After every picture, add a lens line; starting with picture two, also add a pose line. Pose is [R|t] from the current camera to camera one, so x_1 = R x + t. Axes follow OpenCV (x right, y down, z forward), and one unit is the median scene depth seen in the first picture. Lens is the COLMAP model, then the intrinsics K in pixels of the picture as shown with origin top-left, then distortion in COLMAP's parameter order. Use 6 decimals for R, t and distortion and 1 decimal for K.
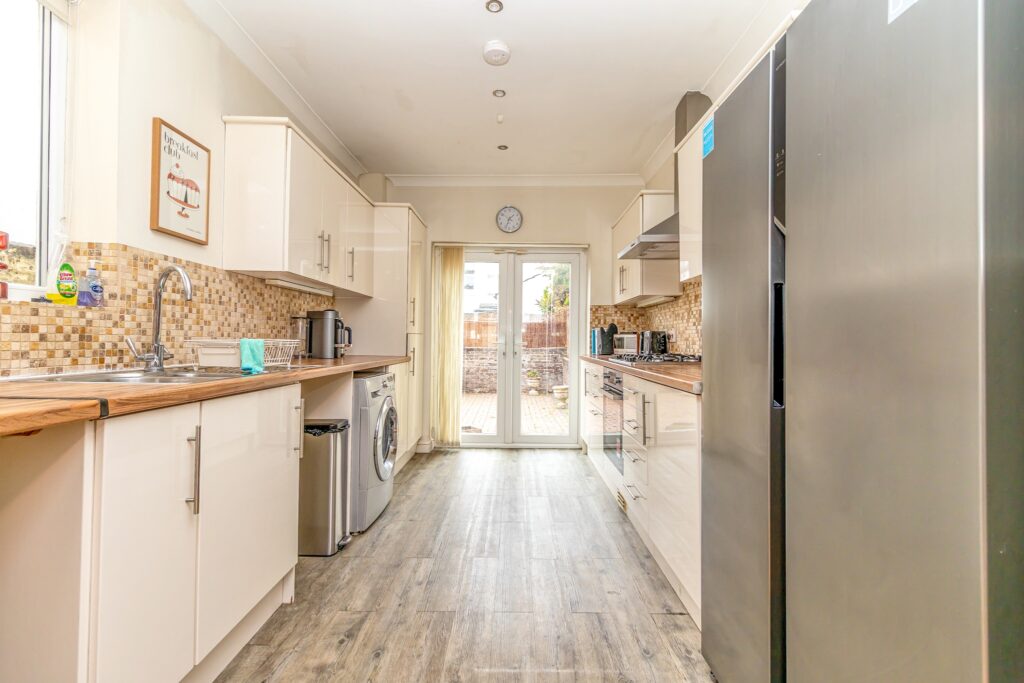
lens RADIAL K [[467.4, 0, 512.4], [0, 467.4, 337.9], [0, 0, 1]] dist [-0.000210, 0.000651]
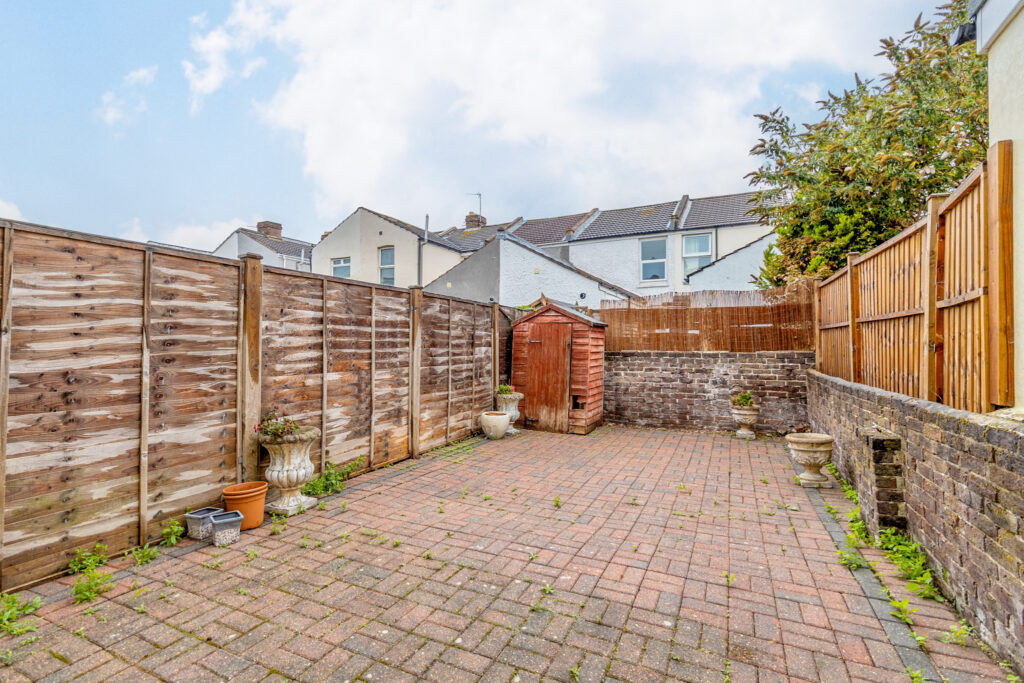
lens RADIAL K [[467.4, 0, 513.4], [0, 467.4, 335.4], [0, 0, 1]] dist [-0.000210, 0.000651]
pose [[0.904886, -0.017038, -0.425313, 0.036321], [0.008414, 0.999719, -0.022148, 0.013355], [0.425571, 0.016463, 0.904775, 0.415470]]
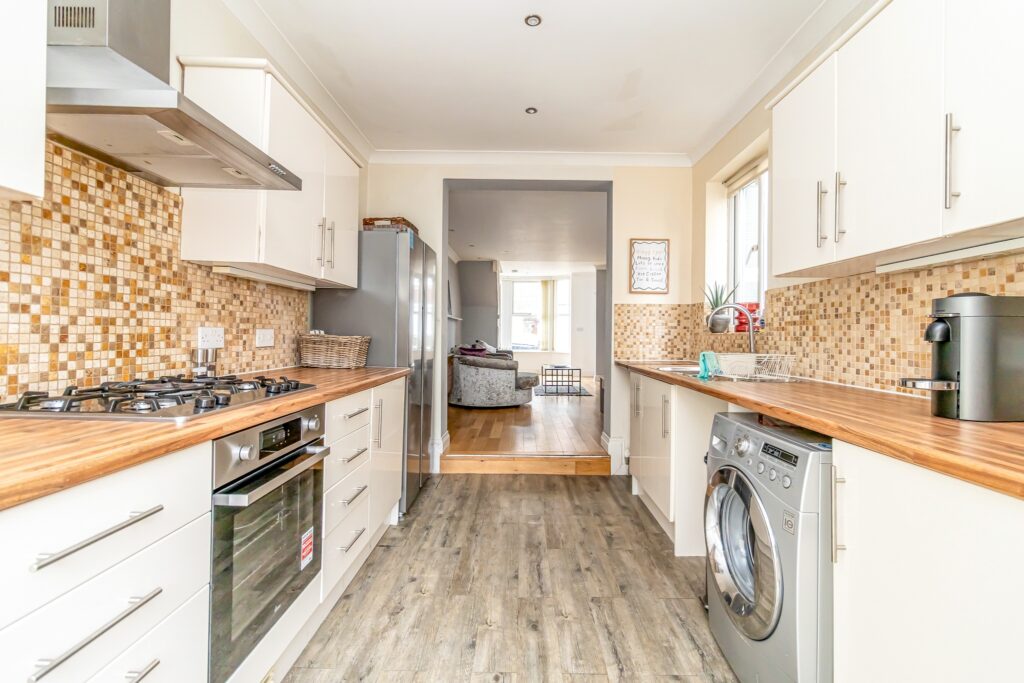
lens RADIAL K [[467.4, 0, 514.7], [0, 467.4, 336.6], [0, 0, 1]] dist [-0.000210, 0.000651]
pose [[-0.999729, -0.021172, 0.009681, -0.022417], [-0.021196, 0.999772, -0.002433, -0.021047], [-0.009628, -0.002638, -0.999950, 1.932735]]
